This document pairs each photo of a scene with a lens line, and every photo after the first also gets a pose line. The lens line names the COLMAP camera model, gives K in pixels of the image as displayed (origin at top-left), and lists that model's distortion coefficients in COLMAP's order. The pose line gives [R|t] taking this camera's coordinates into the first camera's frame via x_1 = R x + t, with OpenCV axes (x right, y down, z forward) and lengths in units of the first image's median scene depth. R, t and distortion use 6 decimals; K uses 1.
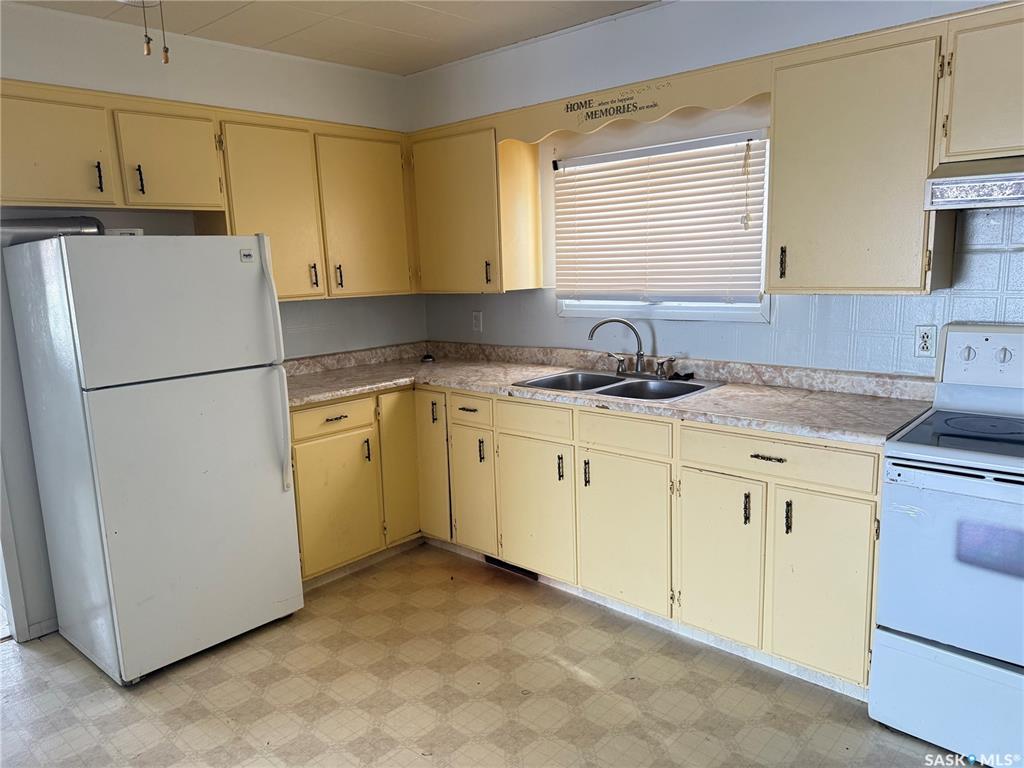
lens RADIAL K [[712.8, 0, 517.9], [0, 712.8, 369.4], [0, 0, 1]] dist [0.124136, -0.183398]
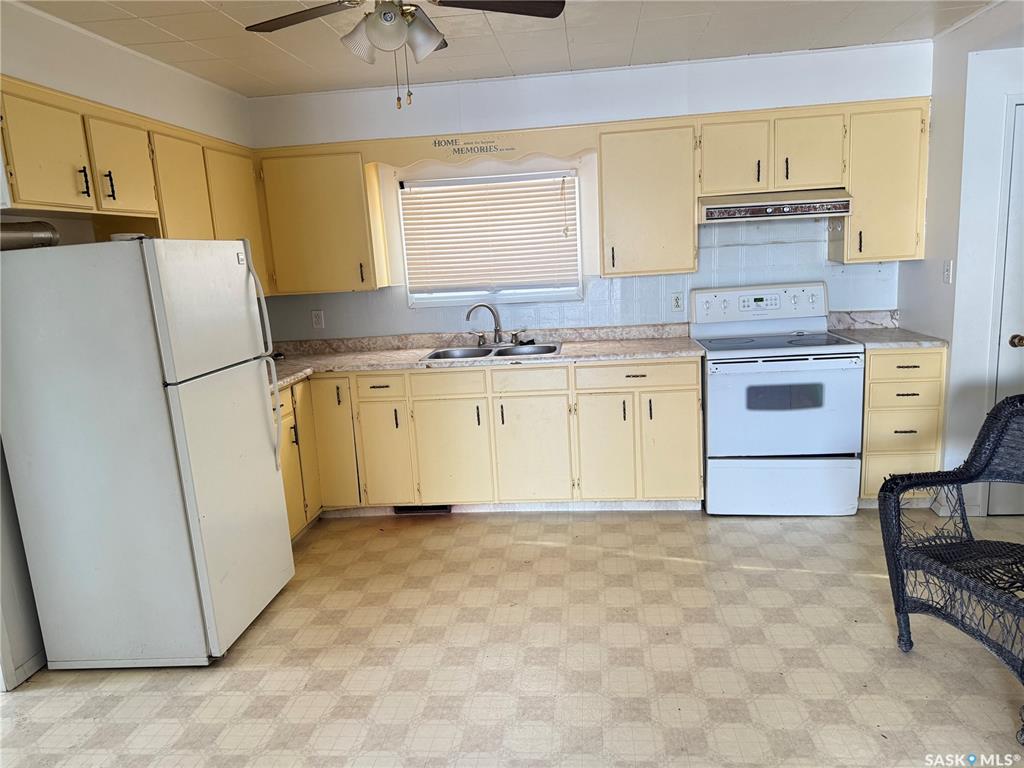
lens RADIAL K [[712.8, 0, 517.9], [0, 712.8, 369.4], [0, 0, 1]] dist [0.124136, -0.183398]
pose [[0.804903, -0.106940, 0.583691, -0.618376], [0.120023, 0.992636, 0.016354, 0.038153], [-0.581142, 0.056893, 0.811811, -0.115630]]
